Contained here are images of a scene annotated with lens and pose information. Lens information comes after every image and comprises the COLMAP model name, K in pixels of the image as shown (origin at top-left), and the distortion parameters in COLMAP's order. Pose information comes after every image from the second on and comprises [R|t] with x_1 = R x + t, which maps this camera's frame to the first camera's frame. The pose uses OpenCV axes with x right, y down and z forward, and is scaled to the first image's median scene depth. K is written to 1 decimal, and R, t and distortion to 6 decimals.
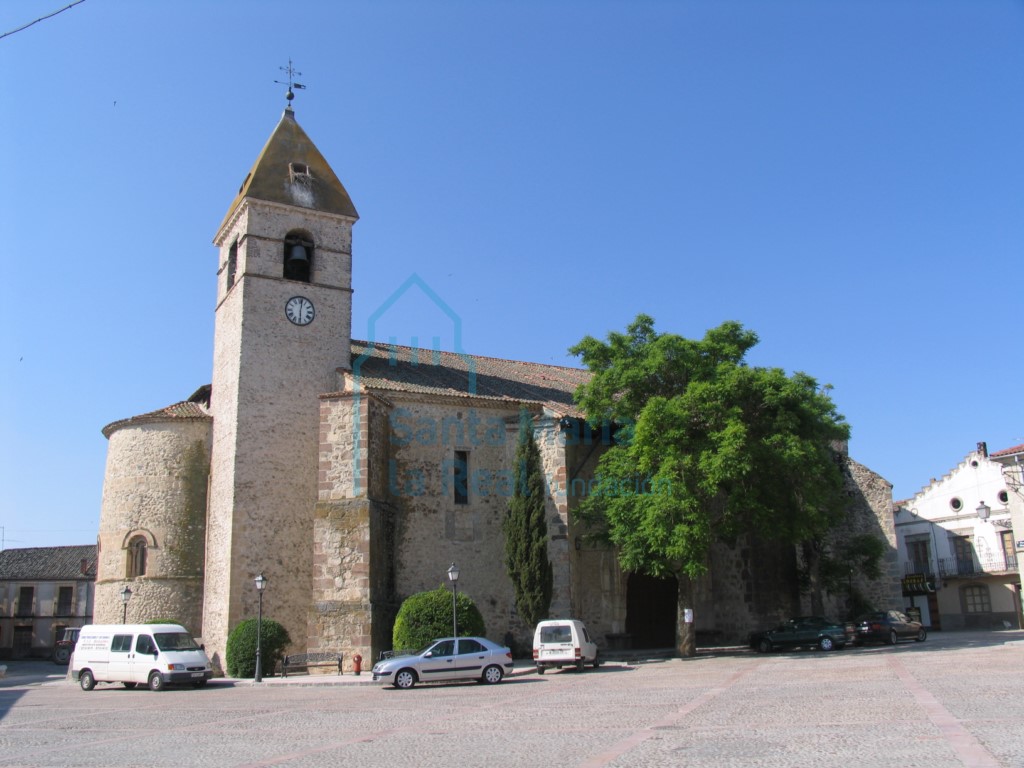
lens RADIAL K [[871.0, 0, 512.0], [0, 871.0, 384.0], [0, 0, 1]] dist [-0.151994, 0.147669]
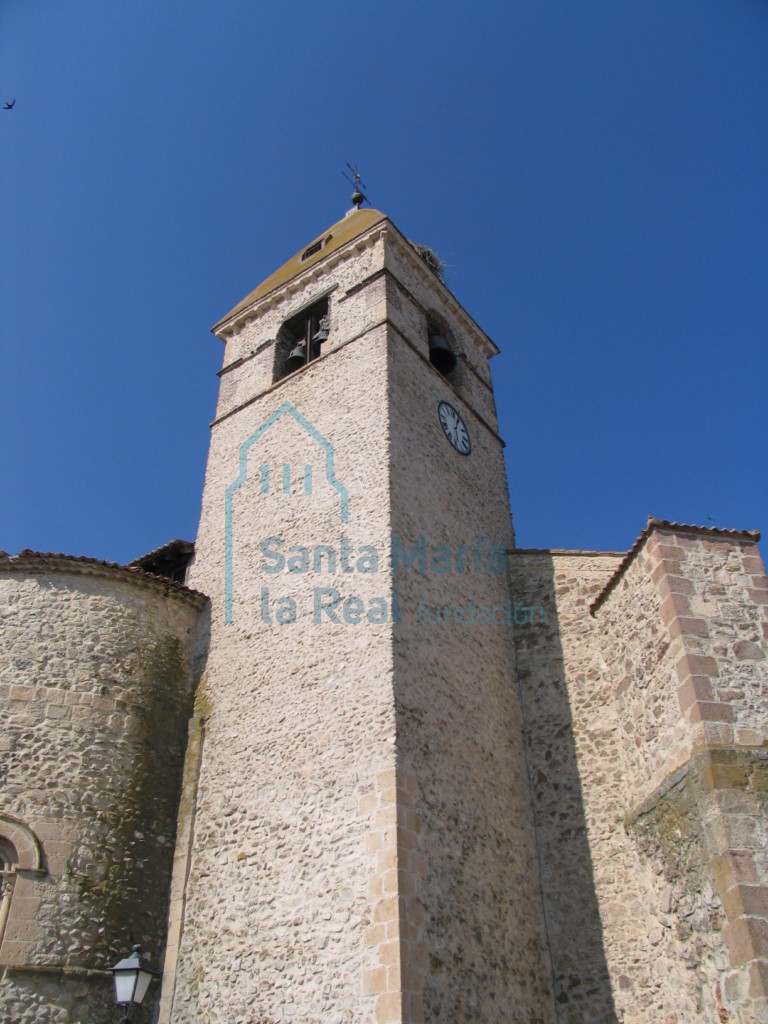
lens RADIAL K [[871.0, 0, 384.0], [0, 871.0, 512.0], [0, 0, 1]] dist [-0.151994, 0.147669]
pose [[0.926658, 0.249699, 0.280990, -0.420399], [-0.112452, 0.897410, -0.426627, 0.188340], [-0.358692, 0.363739, 0.859671, 0.588970]]
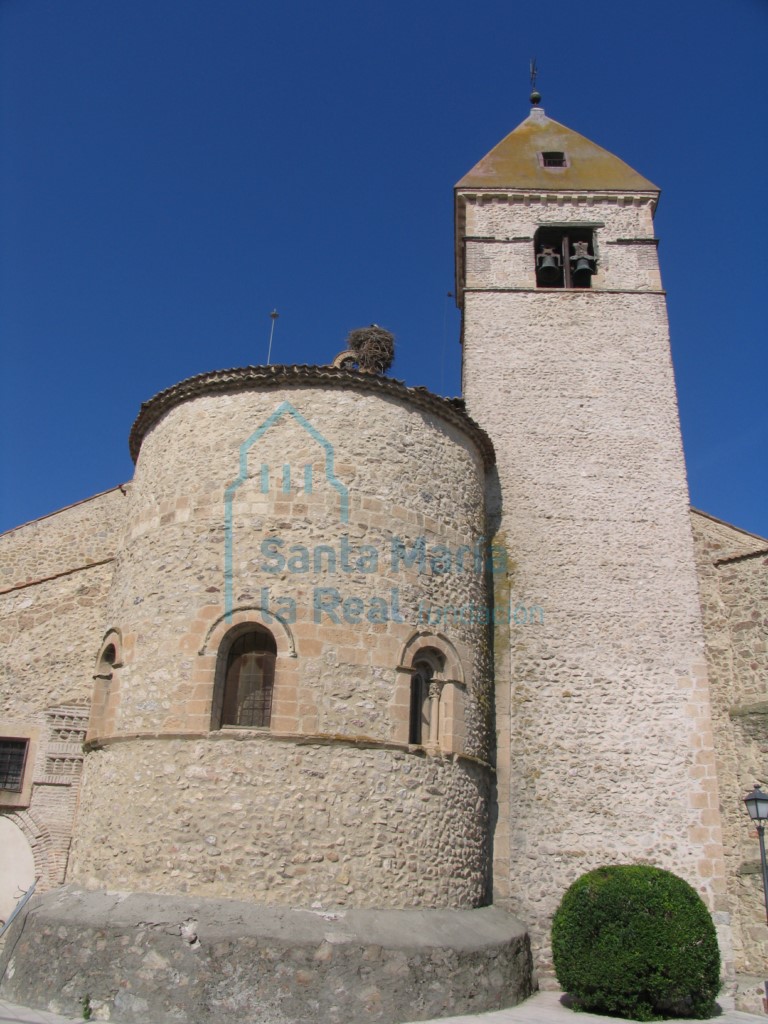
lens RADIAL K [[840.4, 0, 383.2], [0, 840.4, 496.5], [0, 0, 1]] dist [-0.156794, 0.122745]
pose [[0.578638, 0.416304, 0.701334, -0.776552], [-0.286270, 0.908875, -0.303309, 0.242734], [-0.763693, -0.025264, 0.645085, 0.752791]]
